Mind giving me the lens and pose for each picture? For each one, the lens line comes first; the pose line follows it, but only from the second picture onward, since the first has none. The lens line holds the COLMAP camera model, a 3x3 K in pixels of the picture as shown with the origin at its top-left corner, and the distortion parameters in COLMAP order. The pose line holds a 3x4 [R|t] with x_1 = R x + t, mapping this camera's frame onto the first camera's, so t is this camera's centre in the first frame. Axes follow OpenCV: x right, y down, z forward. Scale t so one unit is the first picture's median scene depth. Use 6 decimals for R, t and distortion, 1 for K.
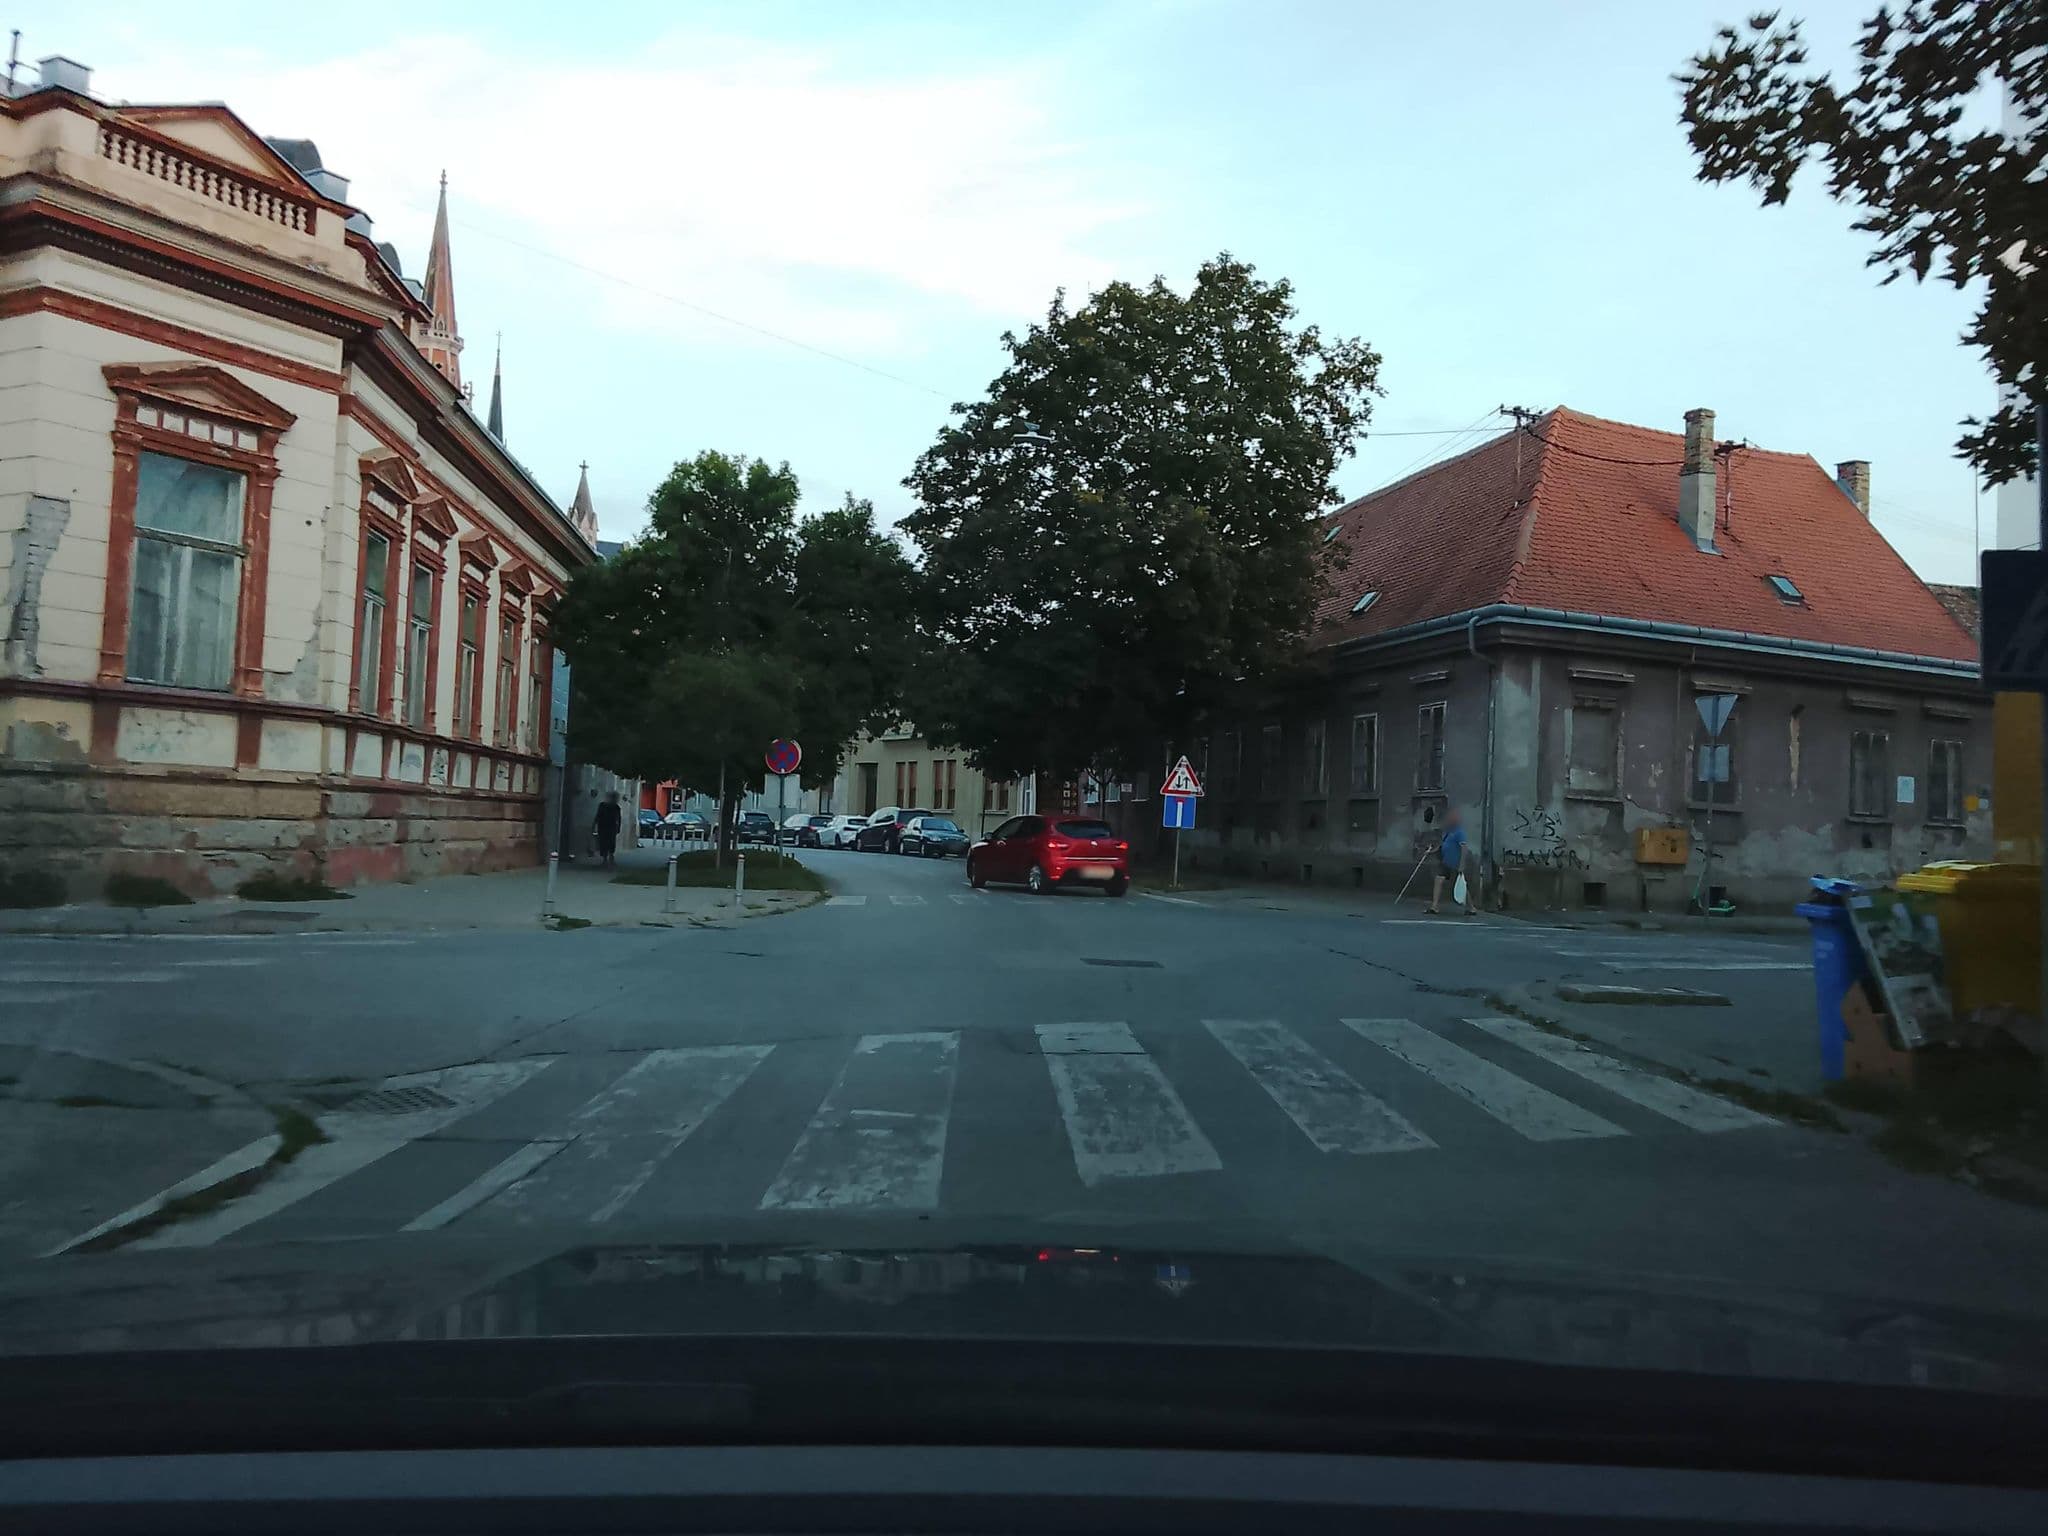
lens RADIAL K [[1598.6, 0, 1024.0], [0, 1598.6, 768.0], [0, 0, 1]] dist [-0.003264, -0.005431]
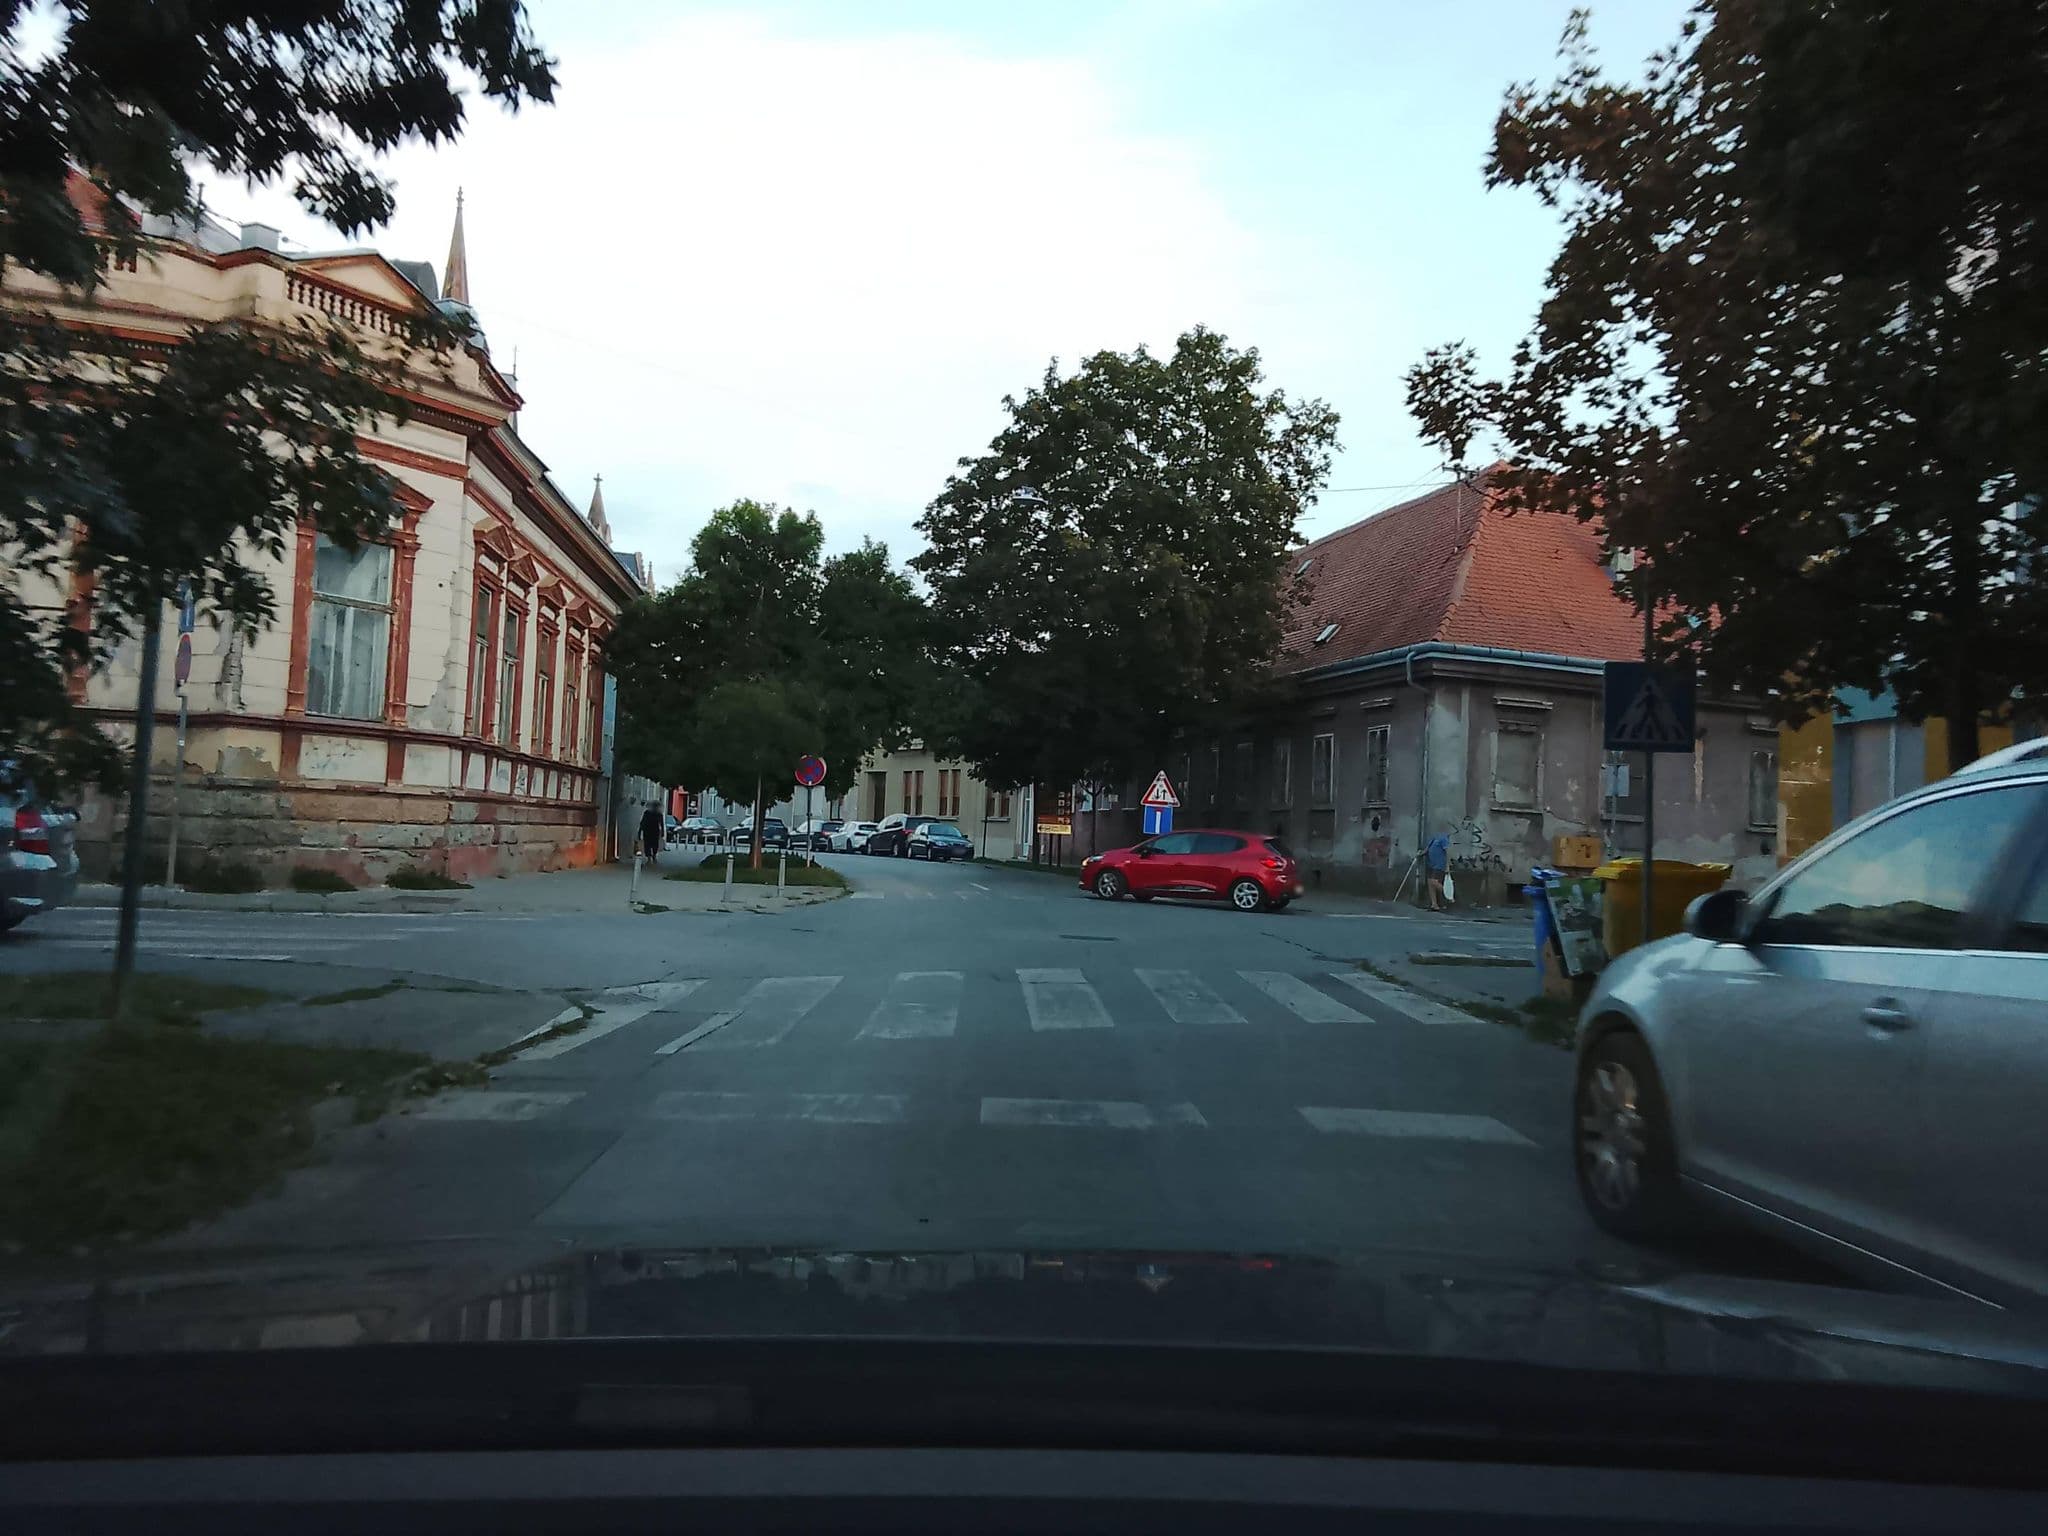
lens RADIAL K [[1598.6, 0, 1024.0], [0, 1598.6, 768.0], [0, 0, 1]] dist [-0.003264, -0.005431]
pose [[0.999989, 0.004099, -0.002211, 0.005148], [-0.004108, 0.999984, -0.003821, -0.005103], [0.002195, 0.003830, 0.999990, -0.140665]]
